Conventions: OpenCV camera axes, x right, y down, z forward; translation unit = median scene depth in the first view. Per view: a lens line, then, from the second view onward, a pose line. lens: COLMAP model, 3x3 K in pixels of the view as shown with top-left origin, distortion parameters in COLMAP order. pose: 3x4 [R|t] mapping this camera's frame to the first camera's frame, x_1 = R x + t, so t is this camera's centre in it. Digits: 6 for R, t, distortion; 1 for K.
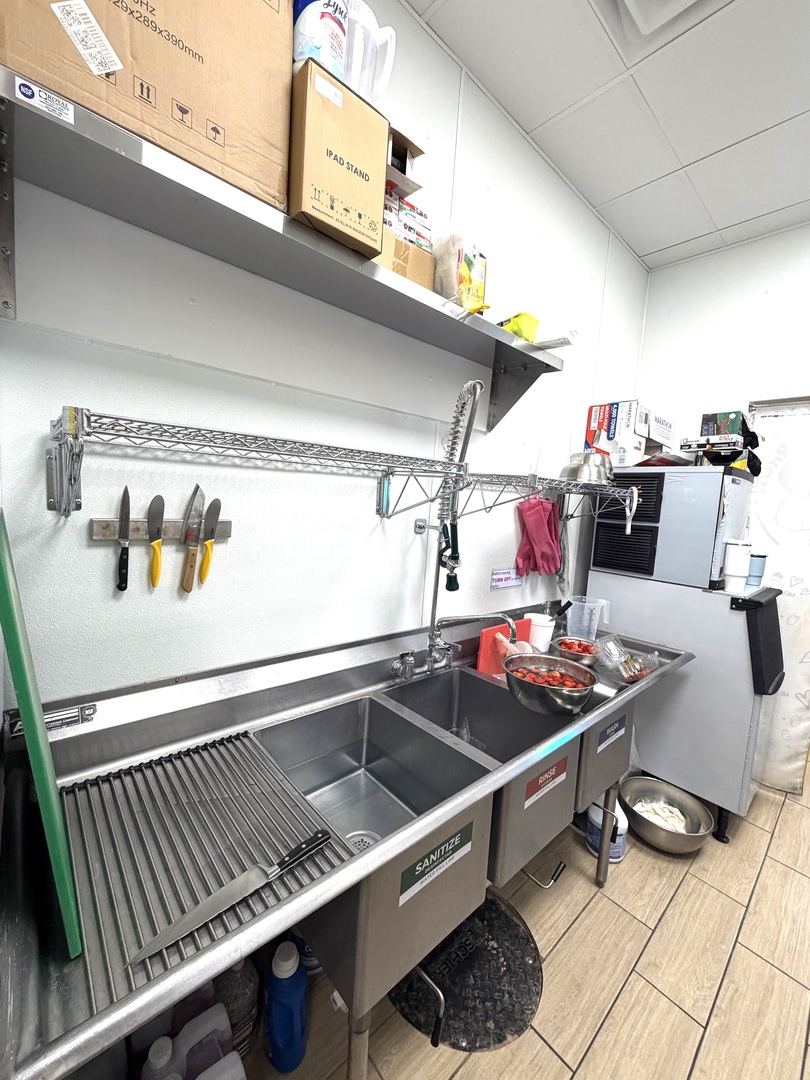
lens RADIAL K [[429.1, 0, 406.4], [0, 429.1, 537.0], [0, 0, 1]] dist [0.001454, 0.000053]
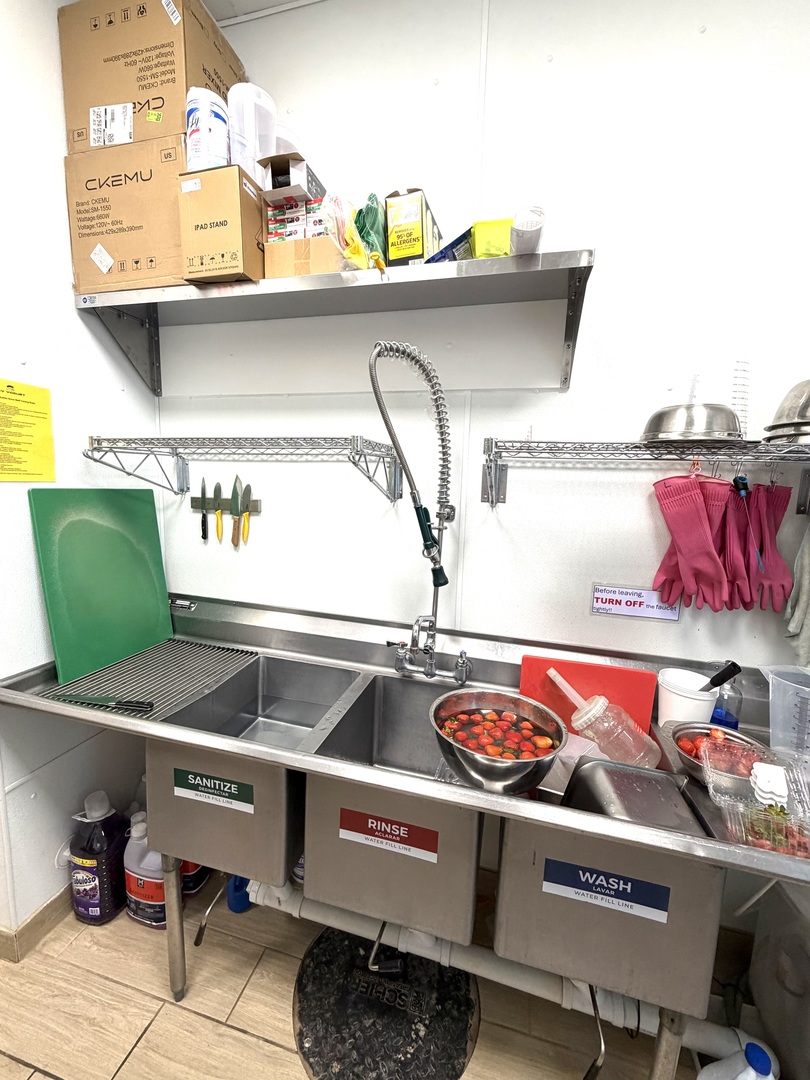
lens RADIAL K [[429.1, 0, 406.4], [0, 429.1, 537.0], [0, 0, 1]] dist [0.001454, 0.000053]
pose [[0.555940, 0.056906, -0.829272, 1.006465], [-0.077364, 0.996866, 0.016542, 0.022204], [0.827614, 0.054959, 0.558600, 0.600050]]
